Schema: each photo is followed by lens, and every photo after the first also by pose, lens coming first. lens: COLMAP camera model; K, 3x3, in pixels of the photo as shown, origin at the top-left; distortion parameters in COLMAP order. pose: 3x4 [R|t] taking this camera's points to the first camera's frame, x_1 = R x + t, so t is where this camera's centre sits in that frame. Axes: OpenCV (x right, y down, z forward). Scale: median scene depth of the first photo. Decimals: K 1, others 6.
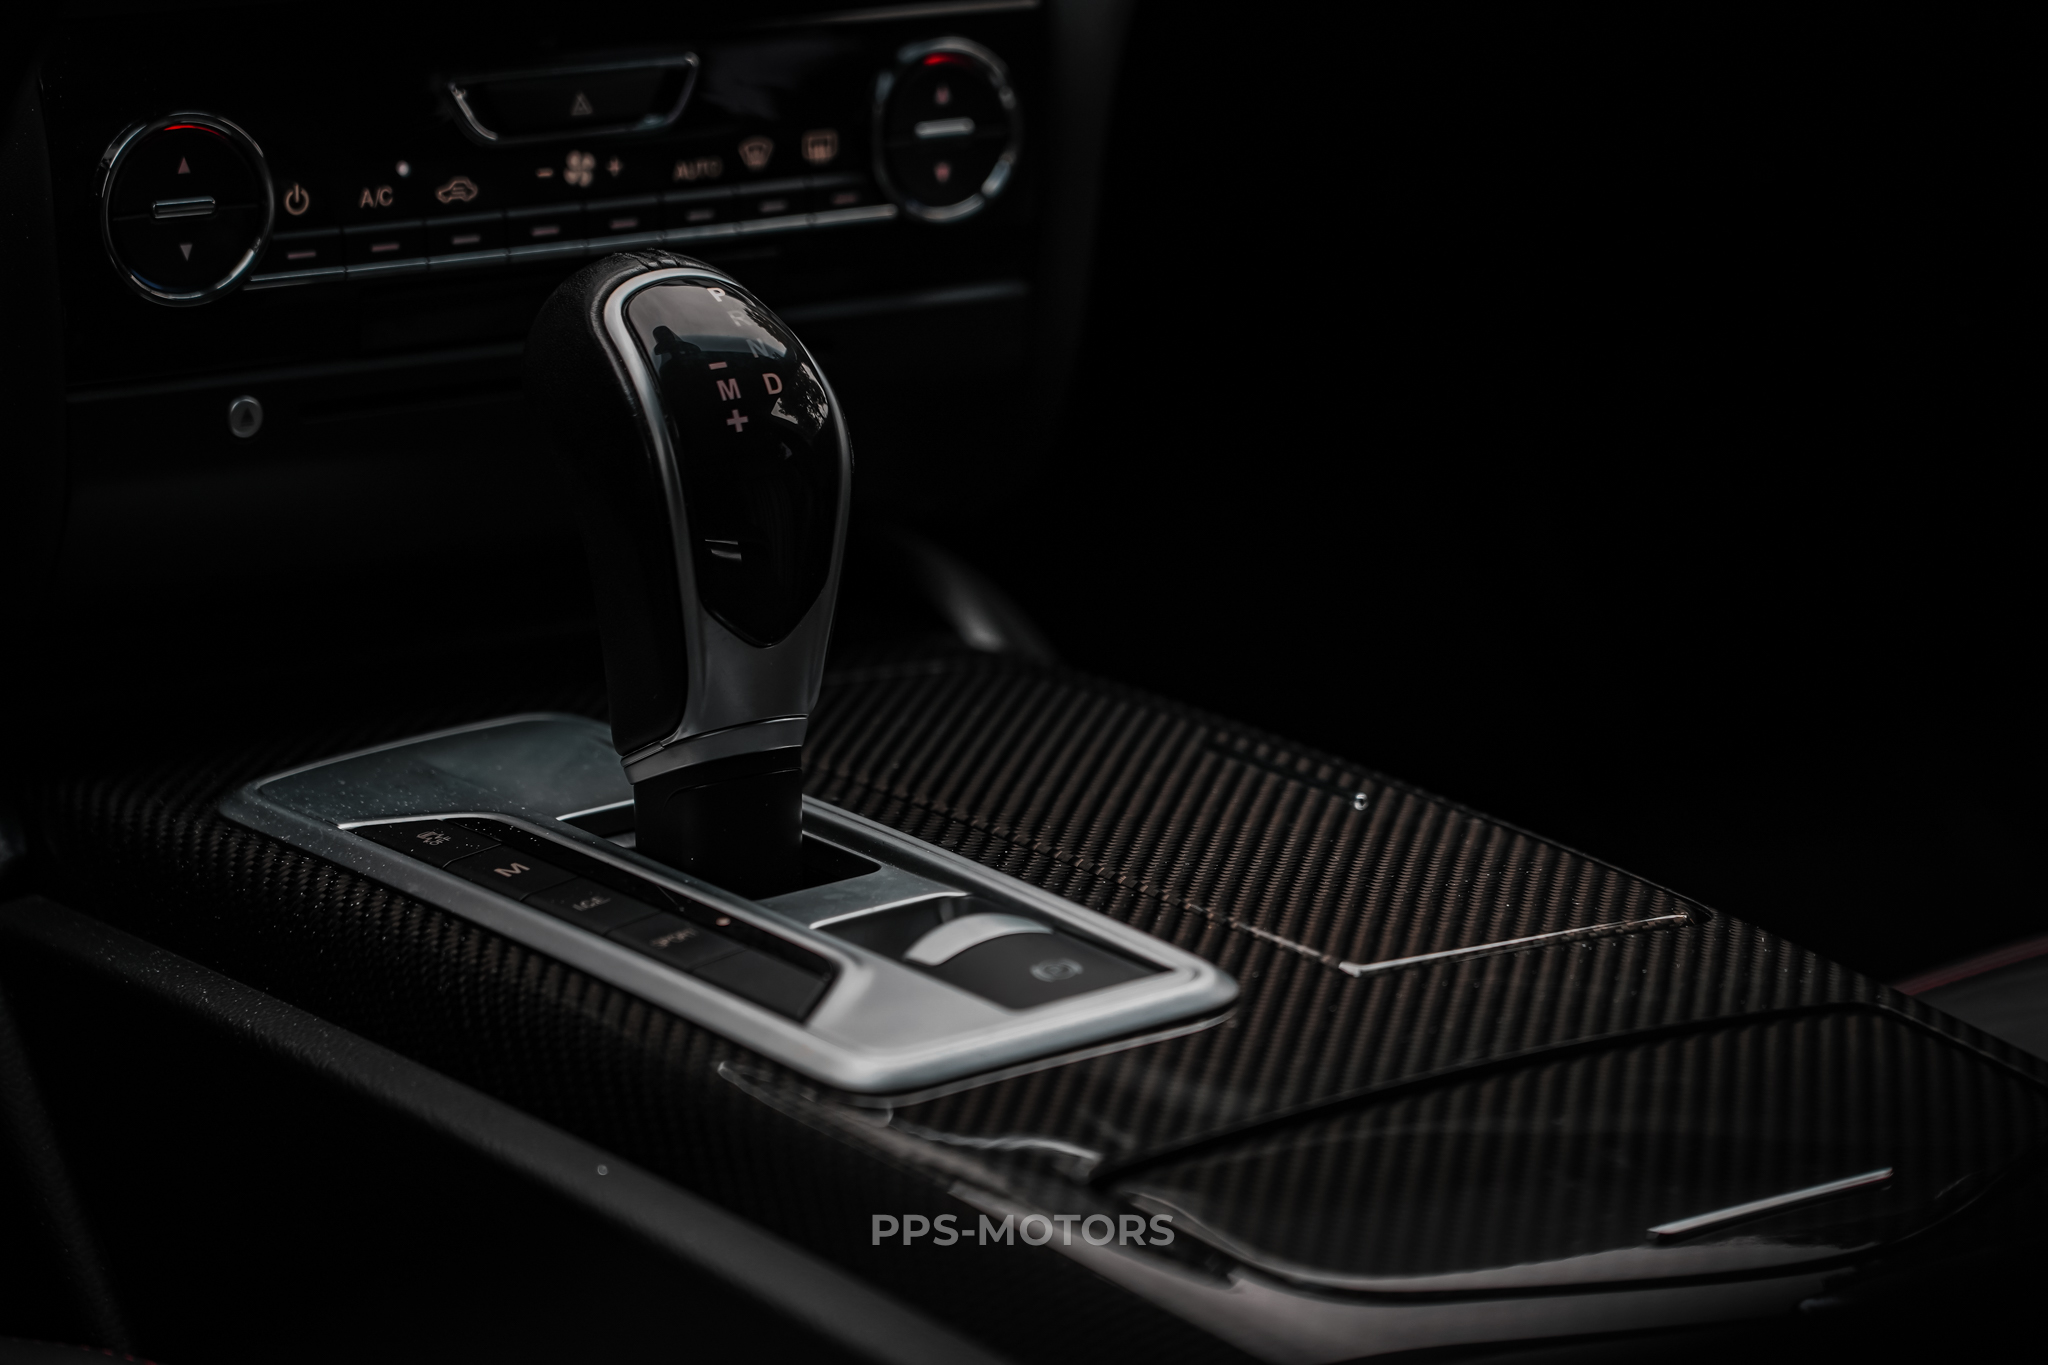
lens RADIAL K [[5982.8, 0, 1019.1], [0, 5982.8, 682.4], [0, 0, 1]] dist [-0.002526, 0.000000]
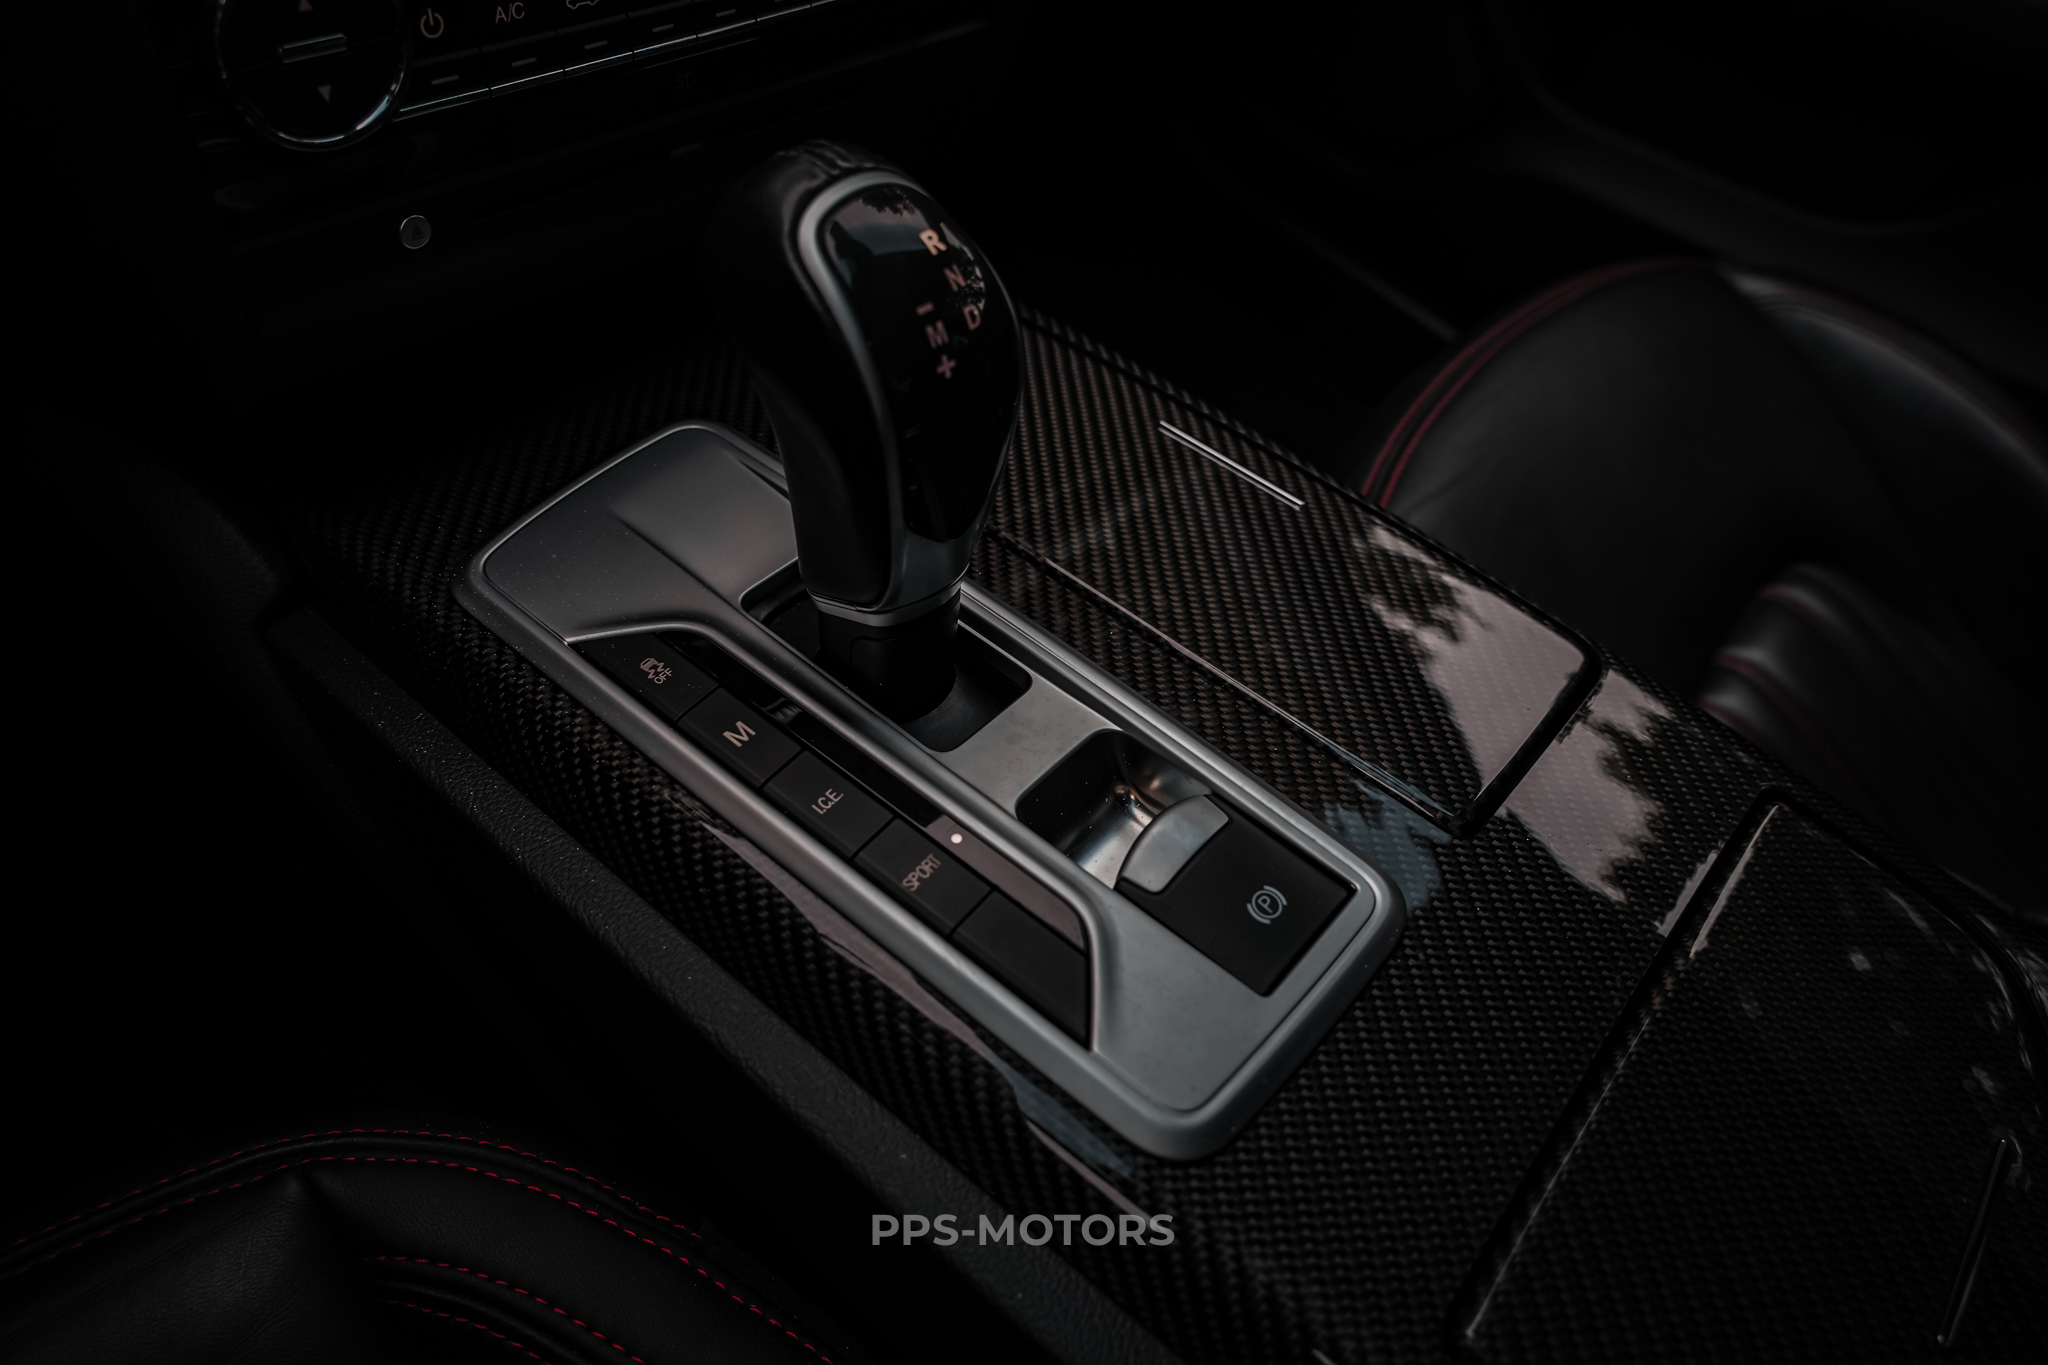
lens RADIAL K [[1381.7, 0, 1038.1], [0, 1381.7, 666.1], [0, 0, 1]] dist [-0.026686, 0.018242]
pose [[0.966918, -0.087958, 0.239442, -0.090793], [-0.048632, 0.857890, 0.511526, -0.118297], [-0.250407, -0.506248, 0.825233, 0.763528]]
